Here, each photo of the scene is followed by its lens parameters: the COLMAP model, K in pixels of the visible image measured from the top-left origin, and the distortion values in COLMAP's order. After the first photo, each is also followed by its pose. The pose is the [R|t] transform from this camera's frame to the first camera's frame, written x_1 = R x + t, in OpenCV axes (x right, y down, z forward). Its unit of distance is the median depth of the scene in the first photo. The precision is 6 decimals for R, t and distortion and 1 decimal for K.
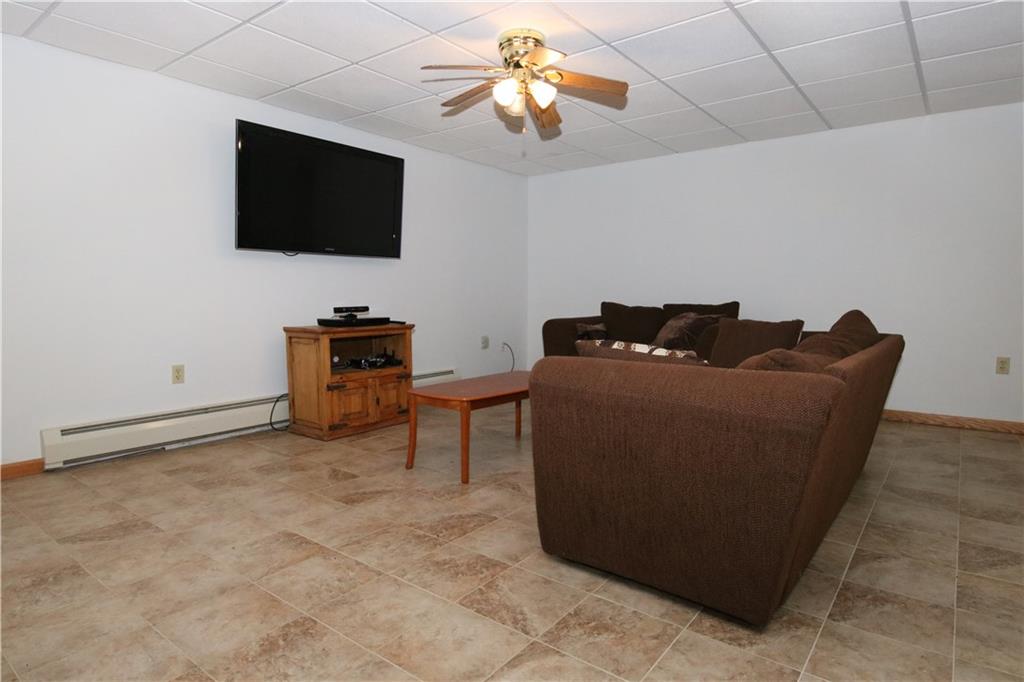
lens RADIAL K [[585.4, 0, 510.3], [0, 585.4, 340.4], [0, 0, 1]] dist [-0.000279, -0.000393]
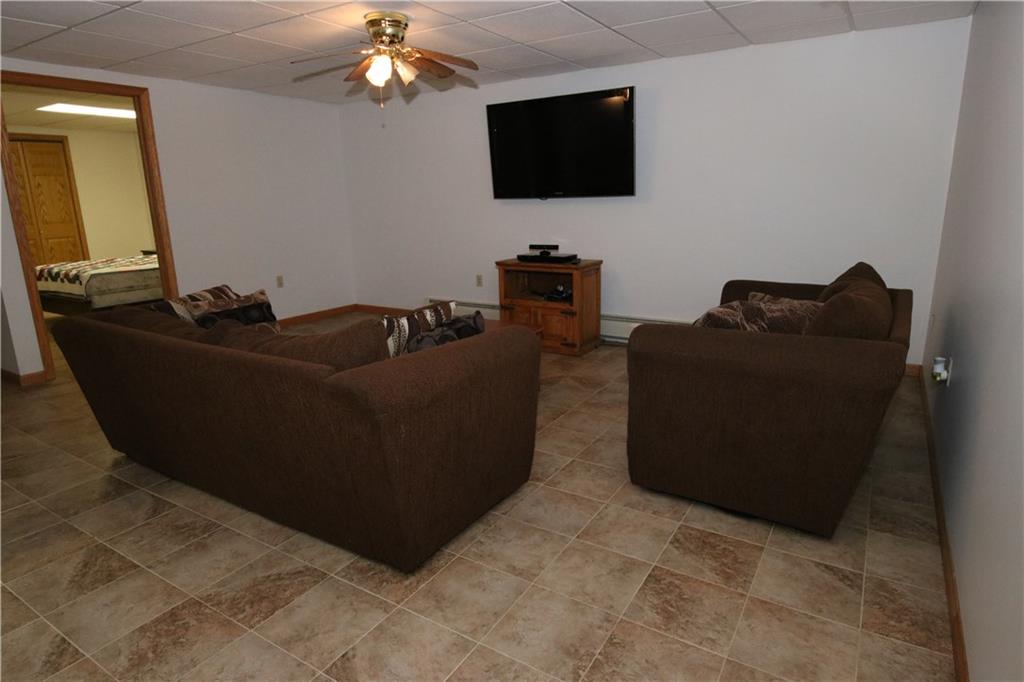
lens RADIAL K [[585.4, 0, 511.4], [0, 585.4, 340.0], [0, 0, 1]] dist [-0.000279, -0.000393]
pose [[0.094489, 0.229915, -0.968613, 0.933215], [-0.057906, 0.972588, 0.225209, -0.136816], [0.993840, 0.034809, 0.105213, 0.842892]]
